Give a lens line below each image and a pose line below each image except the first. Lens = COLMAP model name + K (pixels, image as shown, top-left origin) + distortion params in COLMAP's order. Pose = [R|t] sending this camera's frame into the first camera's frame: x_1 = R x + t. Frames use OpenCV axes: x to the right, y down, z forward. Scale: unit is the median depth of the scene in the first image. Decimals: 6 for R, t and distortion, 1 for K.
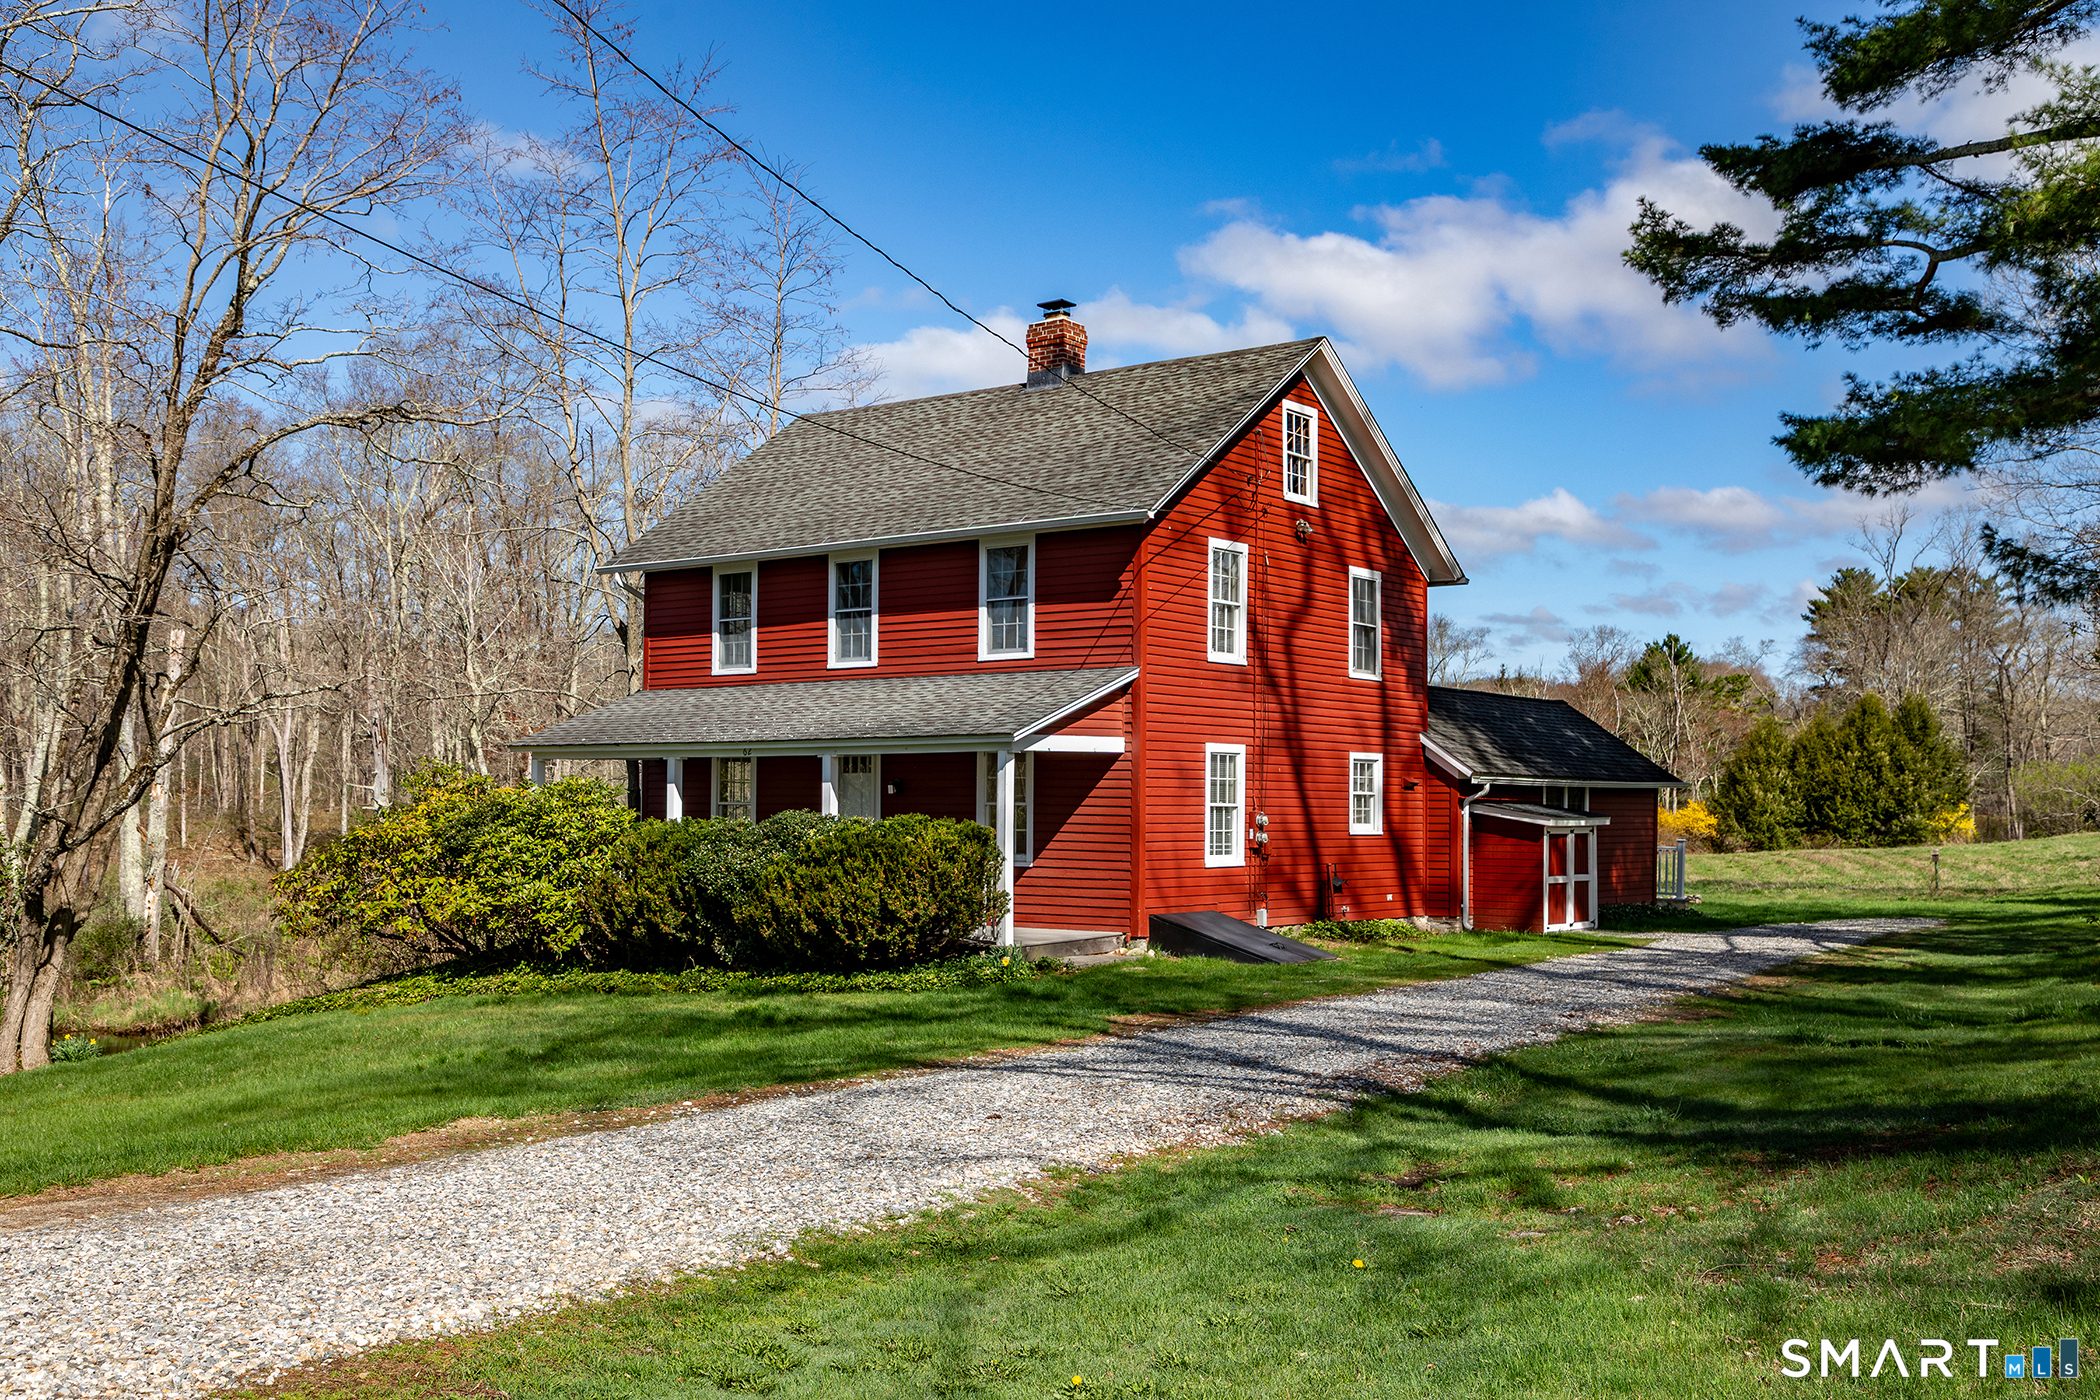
lens RADIAL K [[2129.9, 0, 1051.3], [0, 2129.9, 689.3], [0, 0, 1]] dist [0.029339, 0.000000]
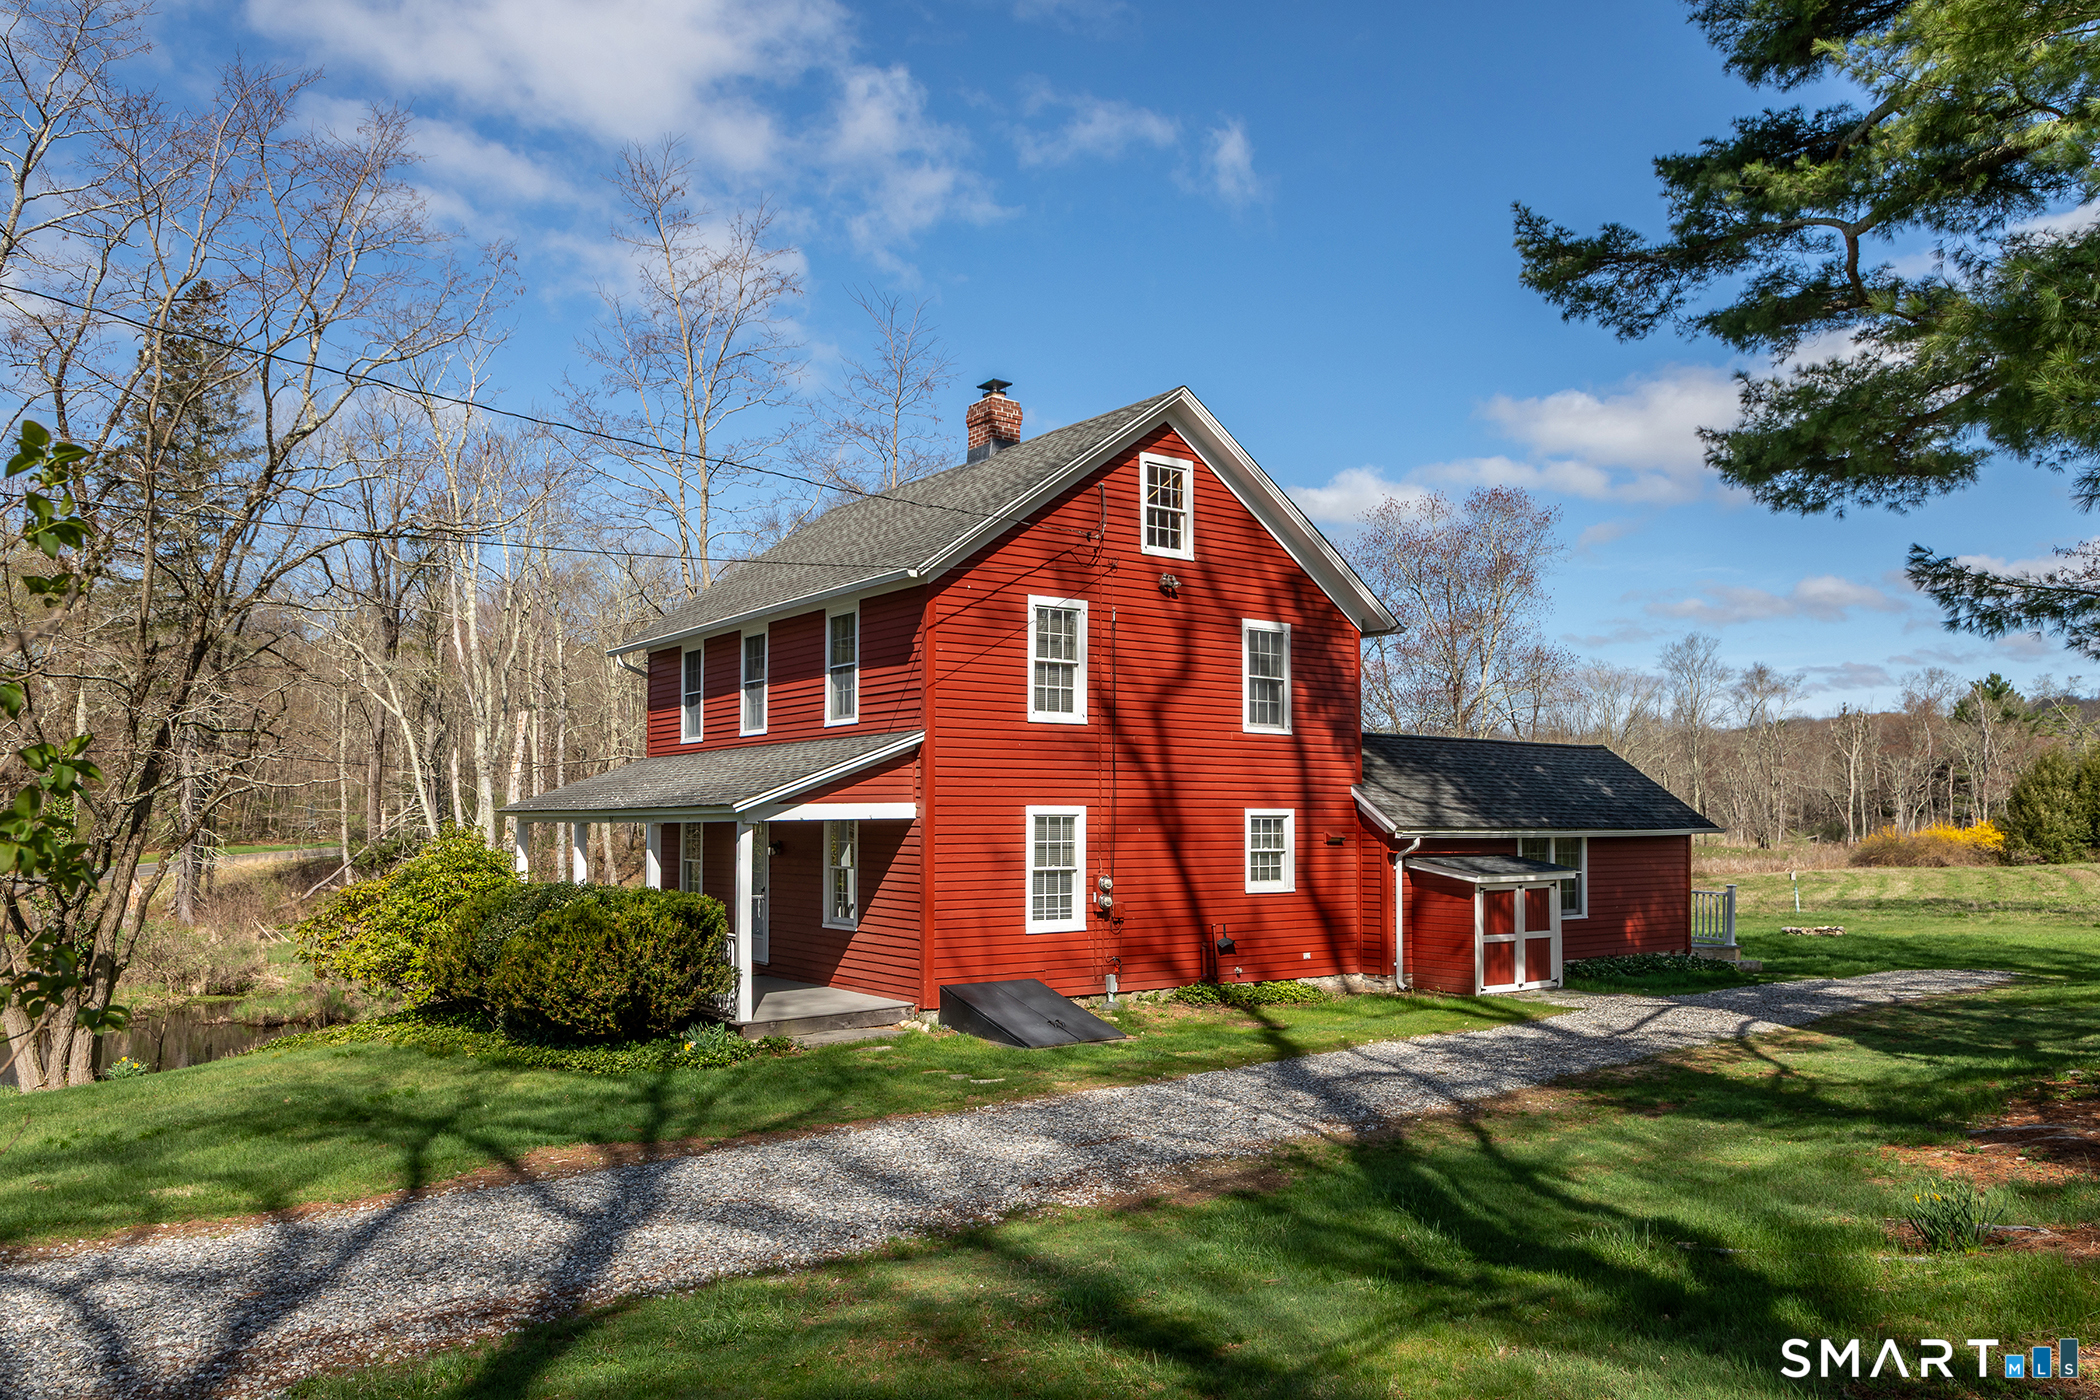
lens RADIAL K [[1547.9, 0, 1045.1], [0, 1547.9, 722.9], [0, 0, 1]] dist [-0.004547, -0.019872]
pose [[0.956990, -0.025221, -0.289022, 0.259249], [0.022726, 0.999670, -0.011985, -0.003696], [0.289229, 0.004901, 0.957247, 0.293866]]
